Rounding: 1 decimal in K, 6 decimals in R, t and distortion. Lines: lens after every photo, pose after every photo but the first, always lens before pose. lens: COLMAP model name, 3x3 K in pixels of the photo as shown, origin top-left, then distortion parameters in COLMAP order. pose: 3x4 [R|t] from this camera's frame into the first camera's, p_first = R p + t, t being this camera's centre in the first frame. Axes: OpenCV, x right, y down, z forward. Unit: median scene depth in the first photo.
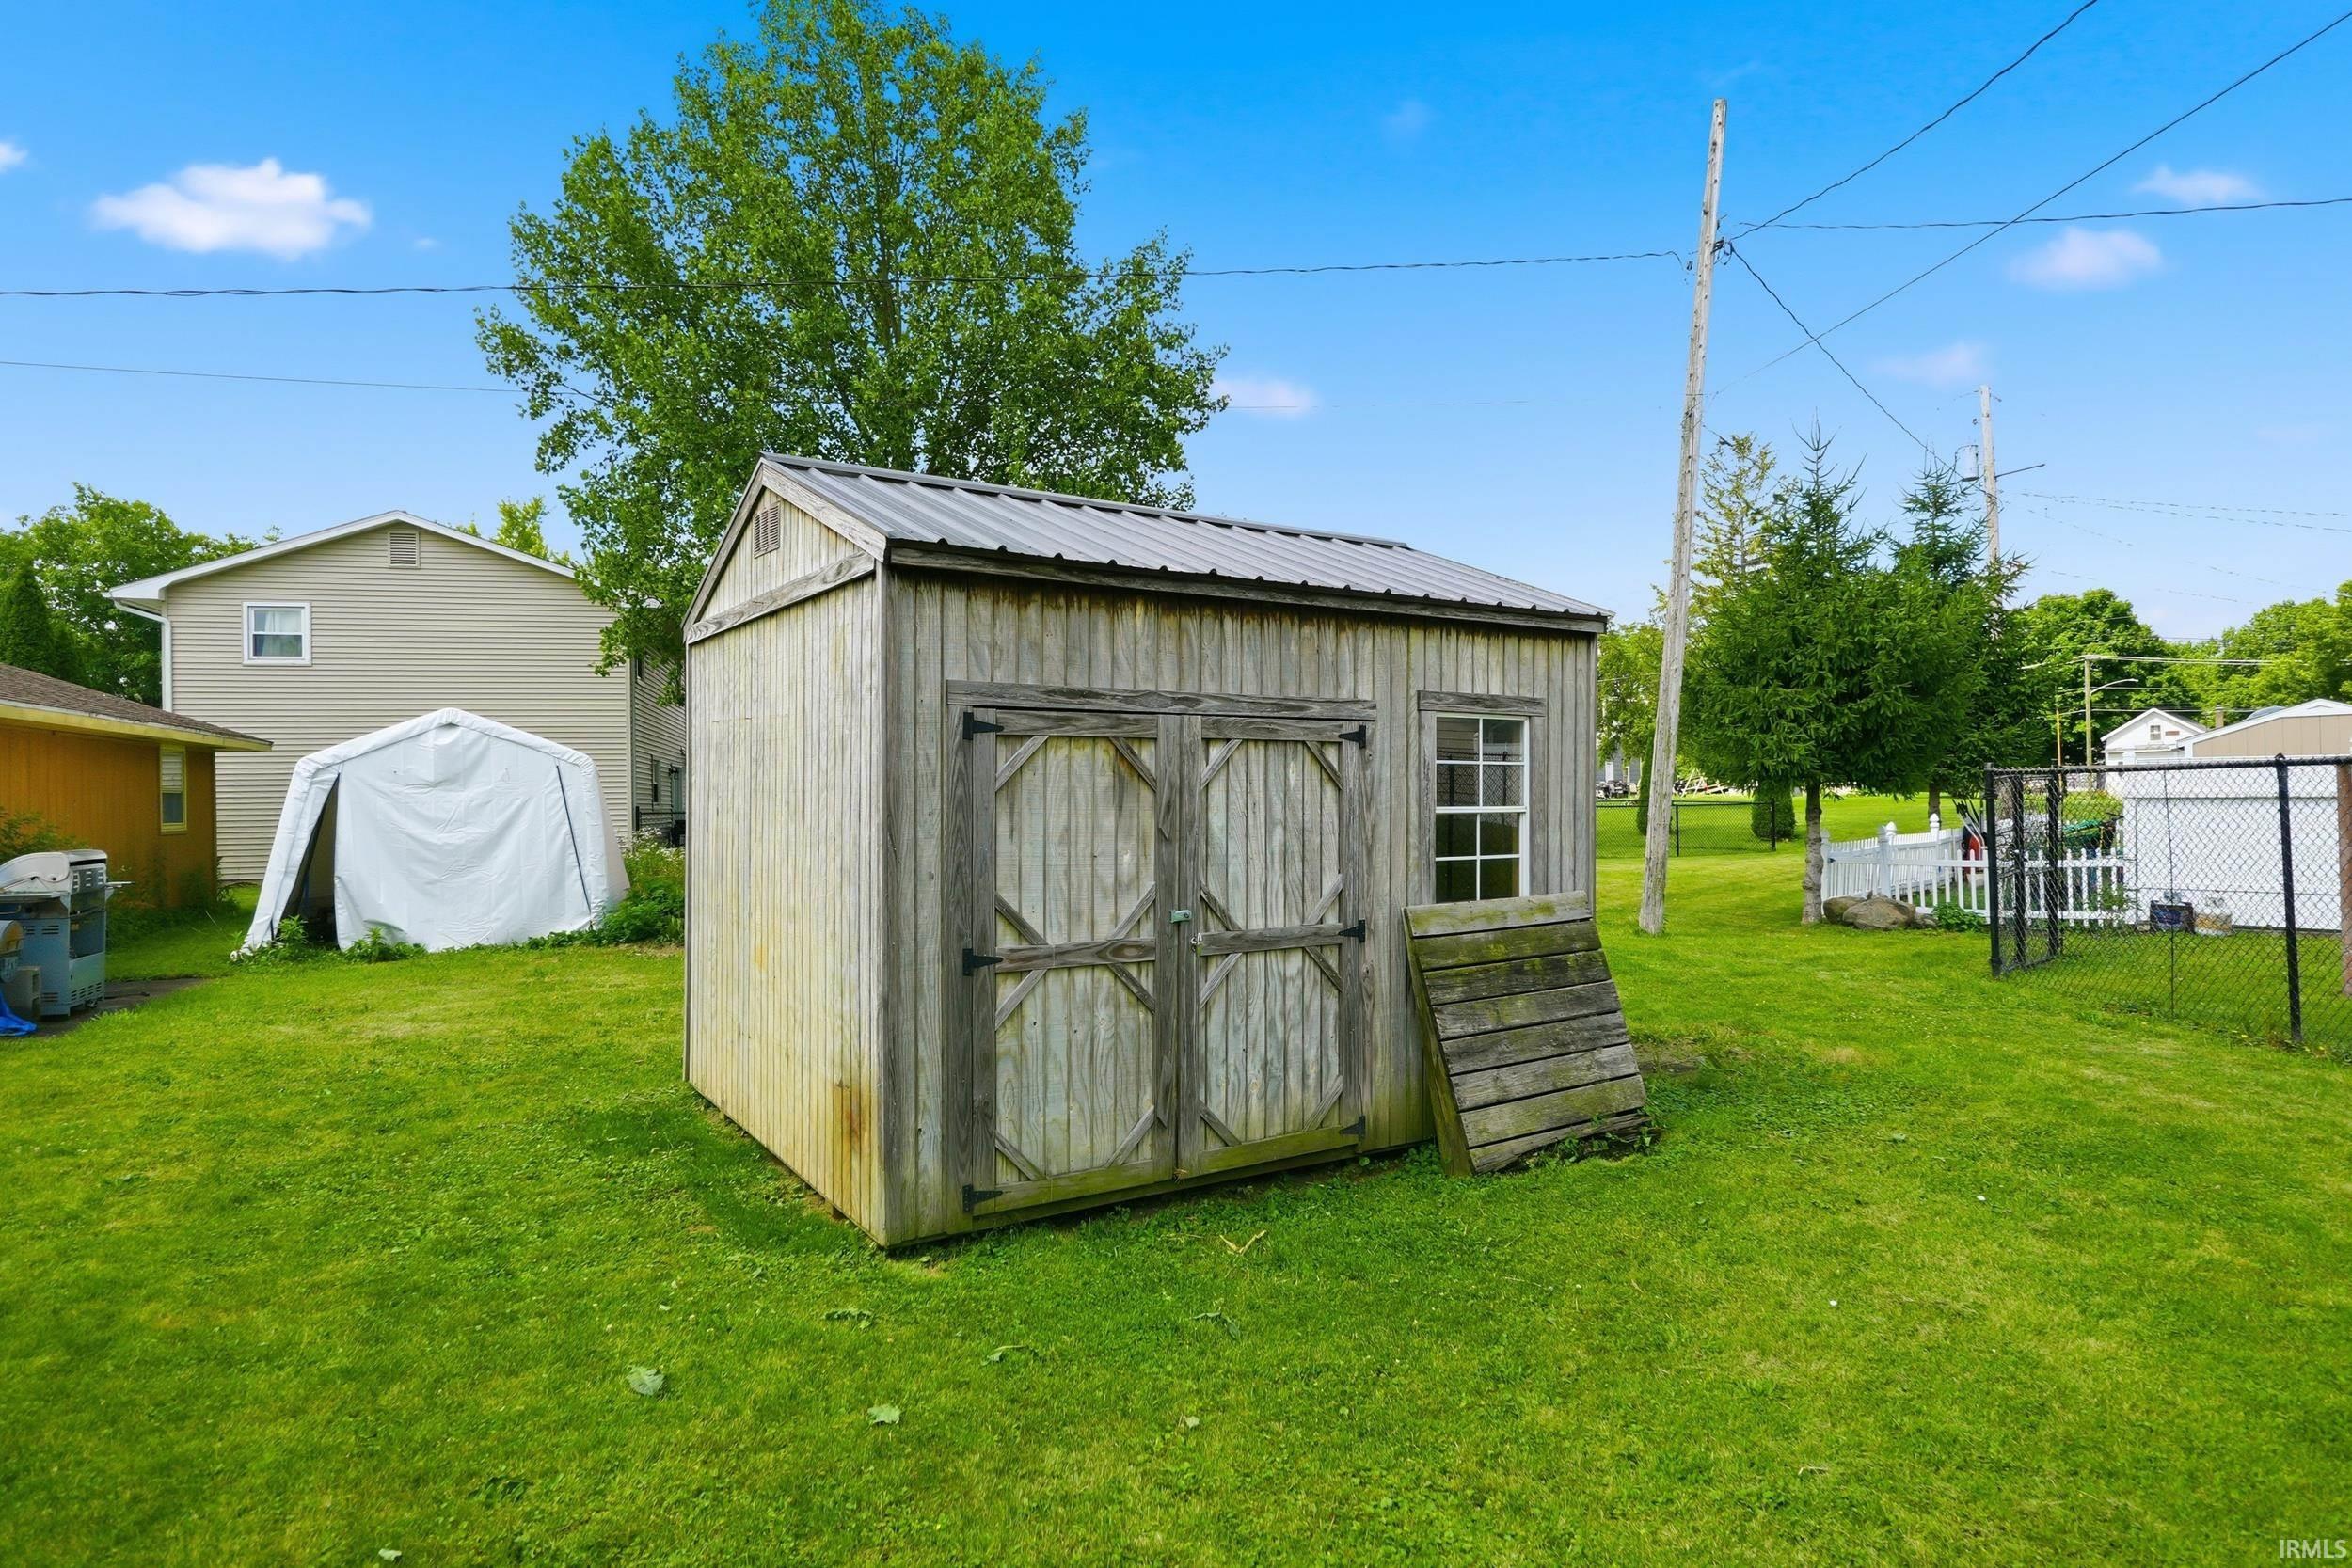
lens RADIAL K [[1383.4, 0, 1252.6], [0, 1383.4, 779.7], [0, 0, 1]] dist [-0.000503, 0.000002]
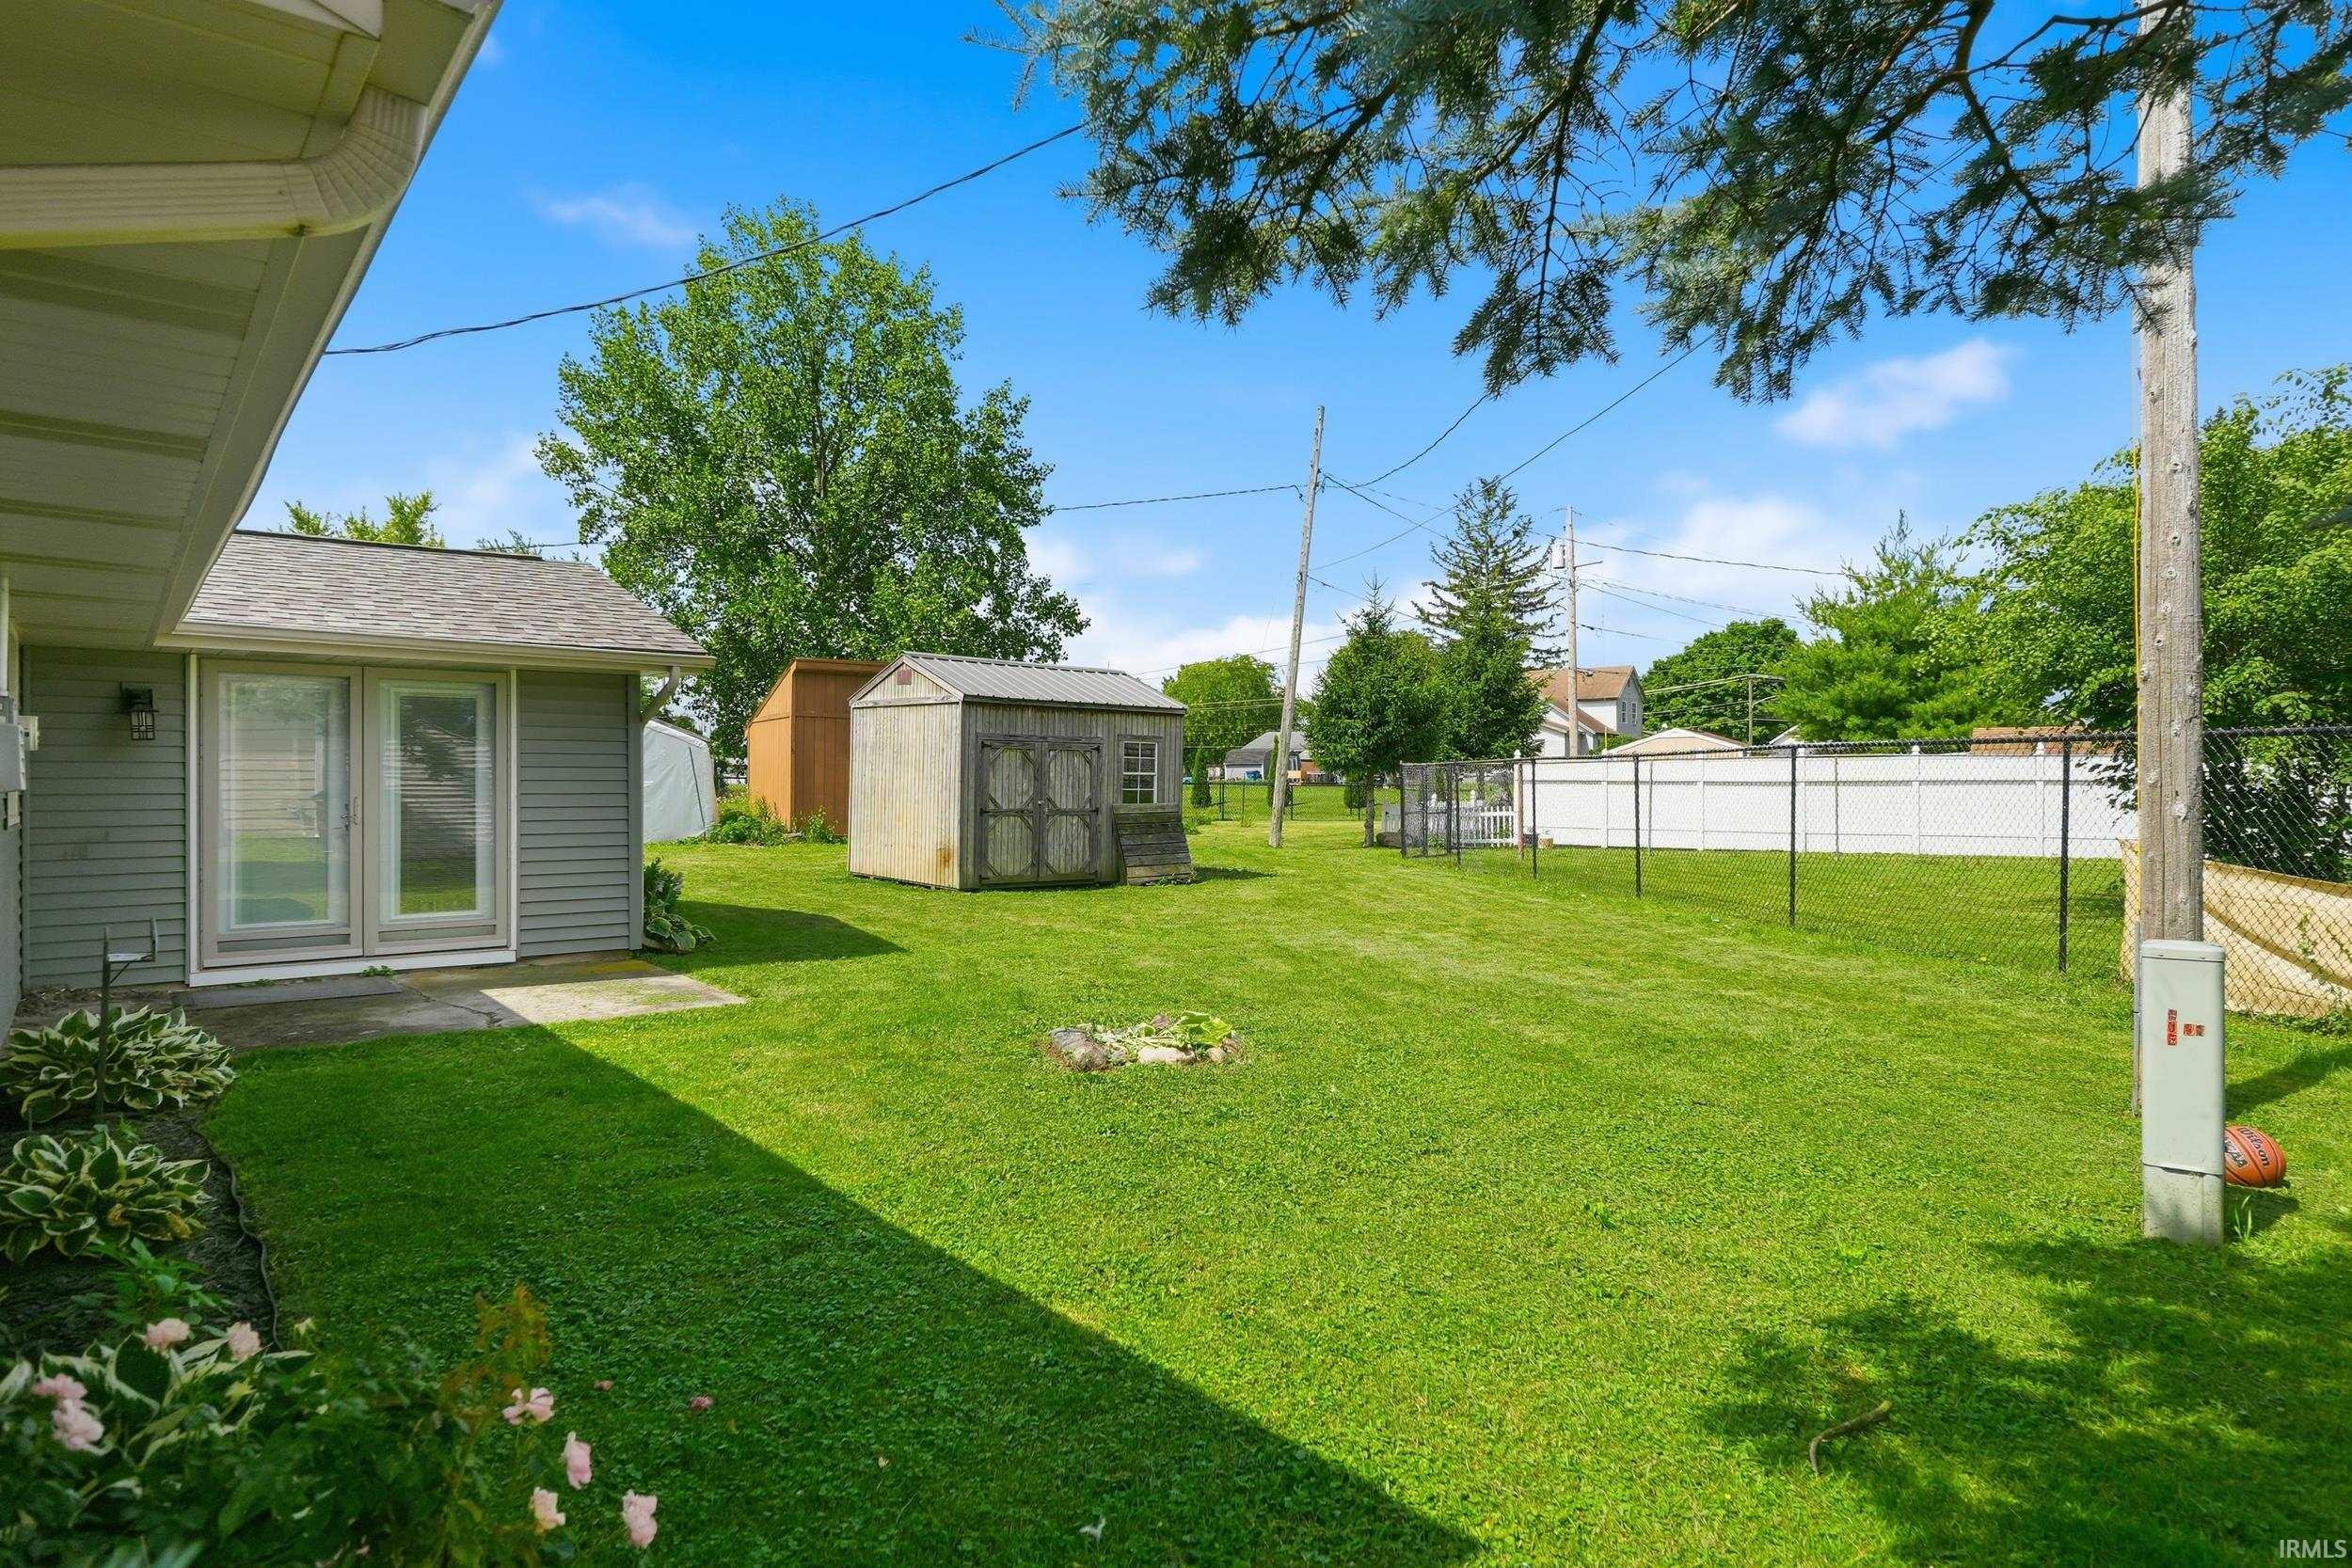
lens RADIAL K [[1383.4, 0, 1252.6], [0, 1383.4, 779.7], [0, 0, 1]] dist [-0.000503, 0.000002]
pose [[0.990943, 0.019124, 0.132916, 0.008480], [-0.020723, 0.999728, 0.010654, -0.002158], [-0.132676, -0.013312, 0.991070, -2.041940]]
